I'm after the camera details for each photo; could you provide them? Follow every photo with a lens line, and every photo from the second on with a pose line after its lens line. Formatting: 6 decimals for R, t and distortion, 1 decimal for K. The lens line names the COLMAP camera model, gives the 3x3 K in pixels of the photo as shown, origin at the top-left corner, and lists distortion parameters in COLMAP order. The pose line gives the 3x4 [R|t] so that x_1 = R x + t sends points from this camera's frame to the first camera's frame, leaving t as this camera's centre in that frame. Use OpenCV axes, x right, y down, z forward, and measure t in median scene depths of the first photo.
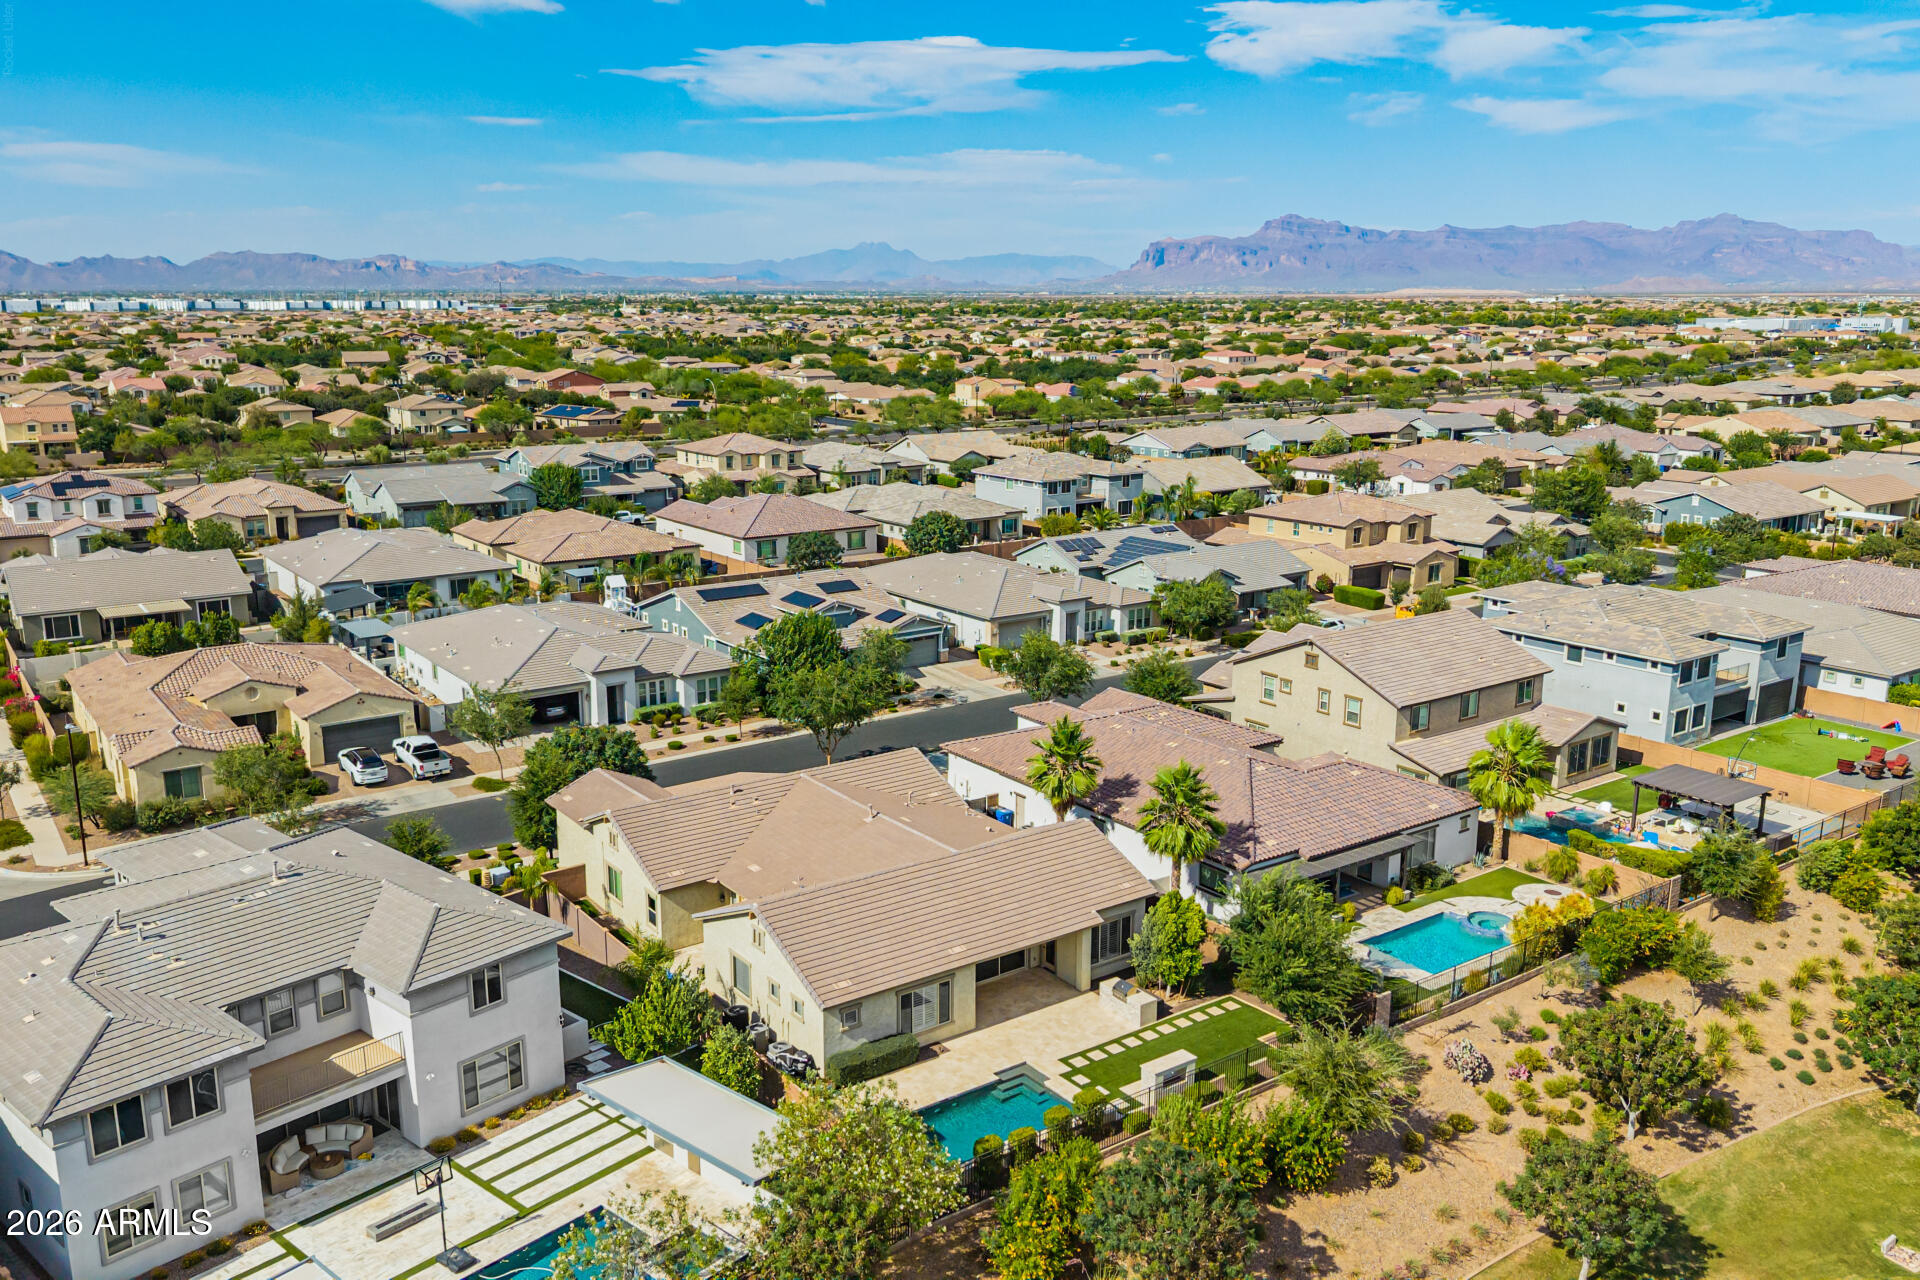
lens RADIAL K [[1508.8, 0, 954.3], [0, 1508.8, 638.2], [0, 0, 1]] dist [0.084716, -0.144063]
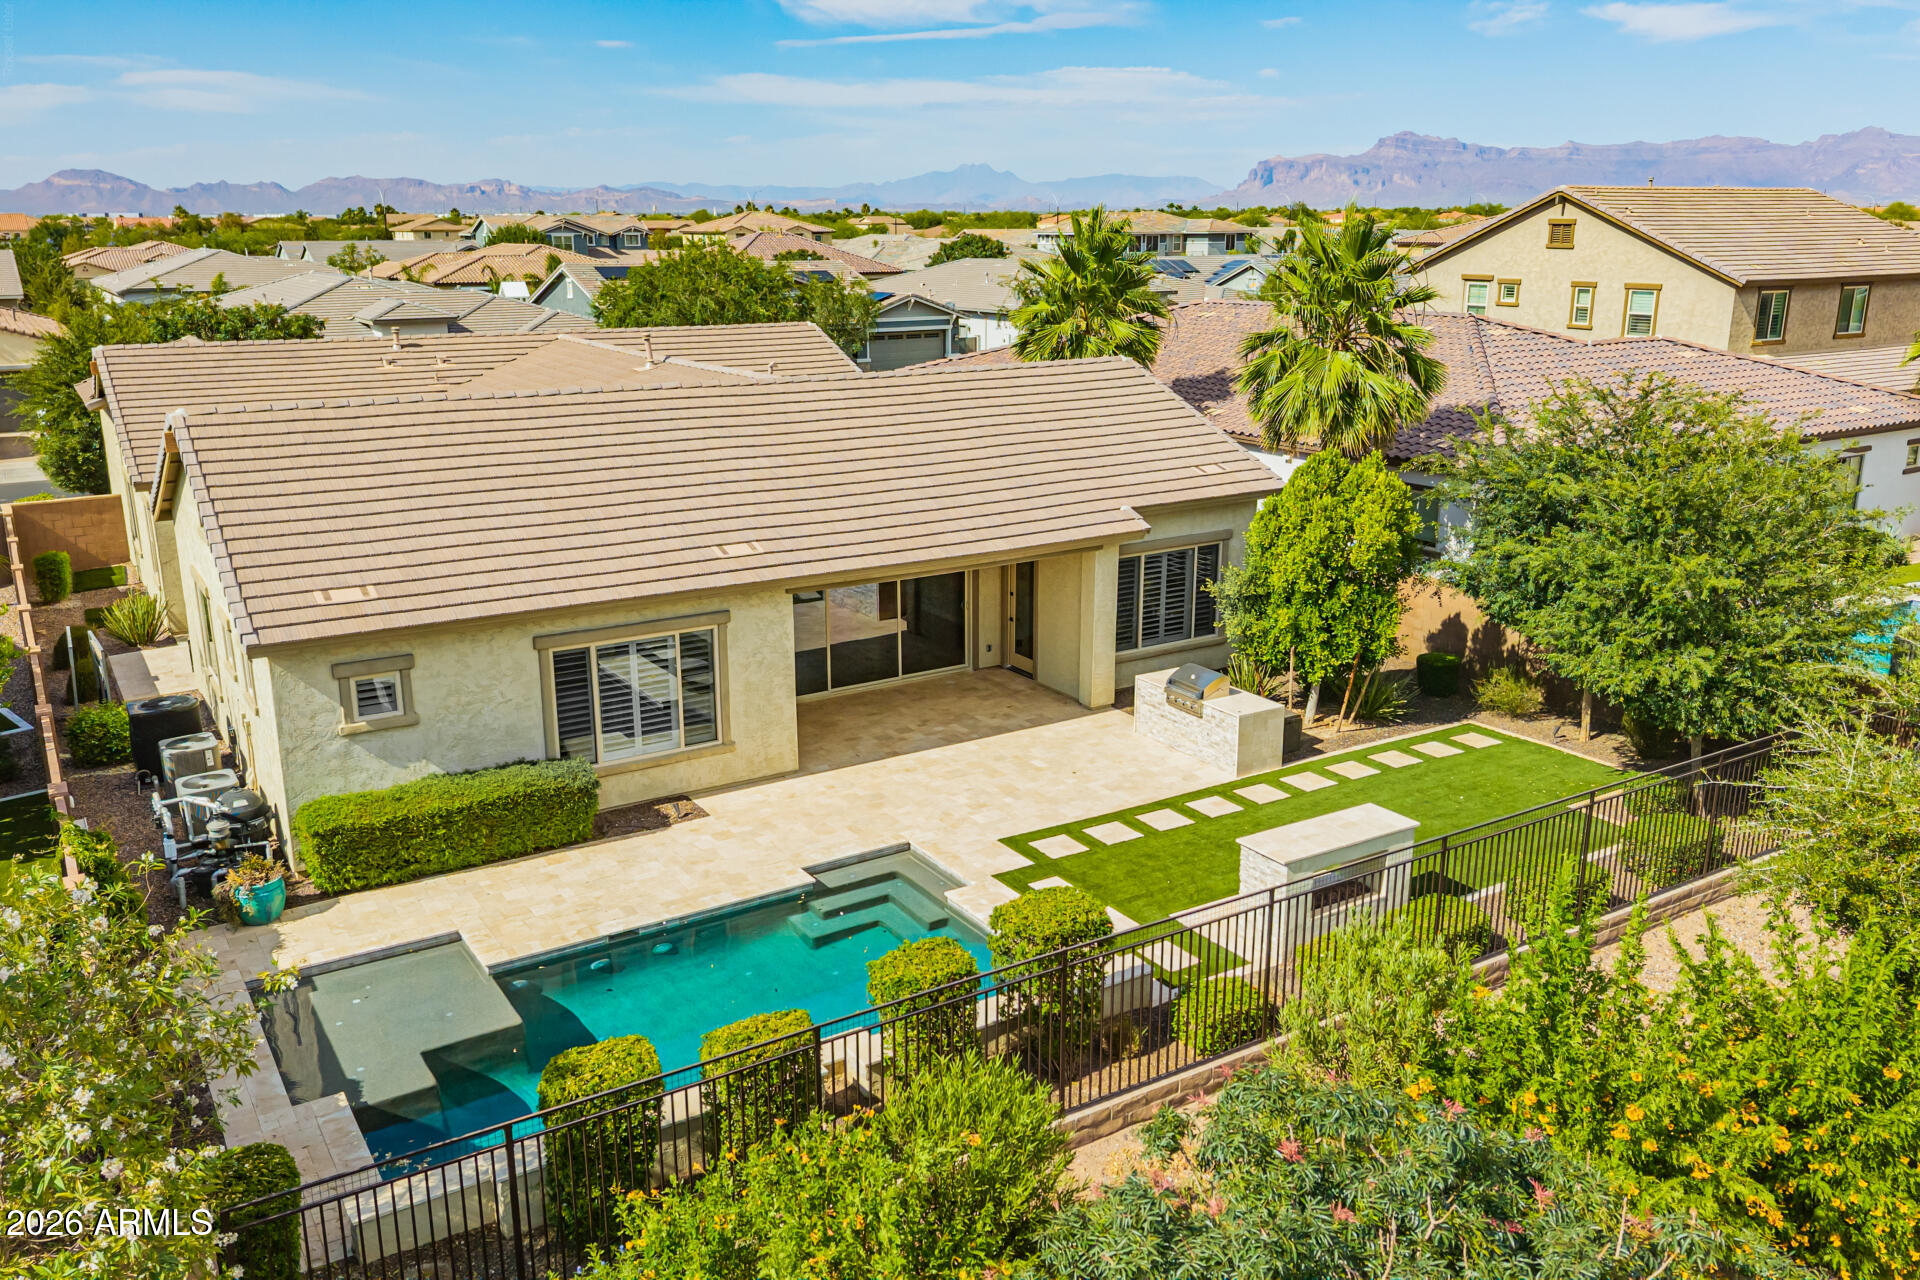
lens RADIAL K [[1508.8, 0, 954.3], [0, 1508.8, 638.2], [0, 0, 1]] dist [0.084716, -0.144063]
pose [[0.997933, 0.013602, -0.062808, 0.061404], [-0.010706, 0.998874, 0.046222, 0.166827], [0.063366, -0.045454, 0.996955, 0.507003]]
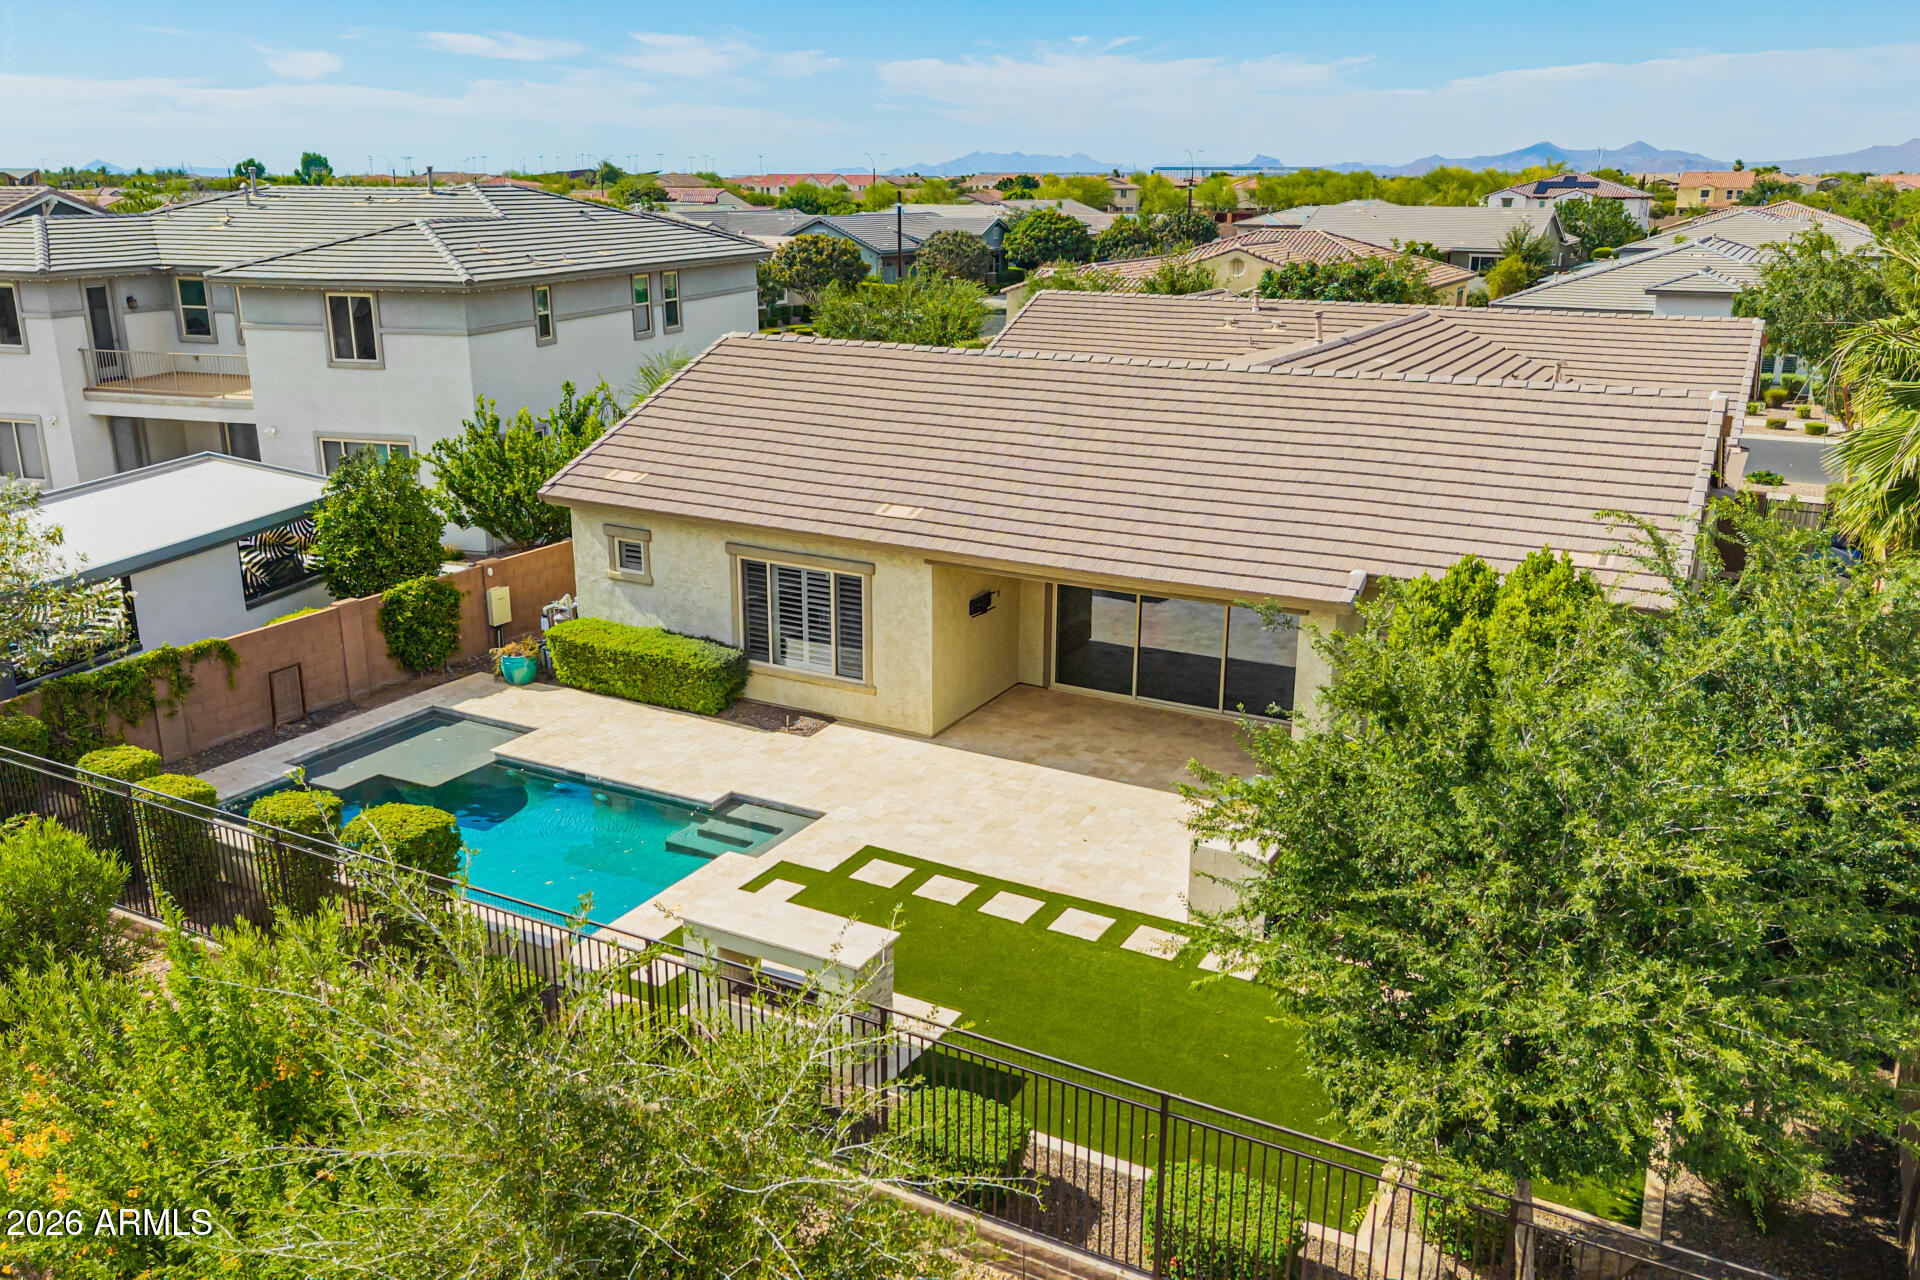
lens RADIAL K [[1508.8, 0, 954.3], [0, 1508.8, 638.2], [0, 0, 1]] dist [0.084716, -0.144063]
pose [[0.443161, 0.271064, -0.854478, 0.276397], [-0.205361, 0.958537, 0.197567, 0.125031], [0.872602, 0.087923, 0.480452, 0.658637]]
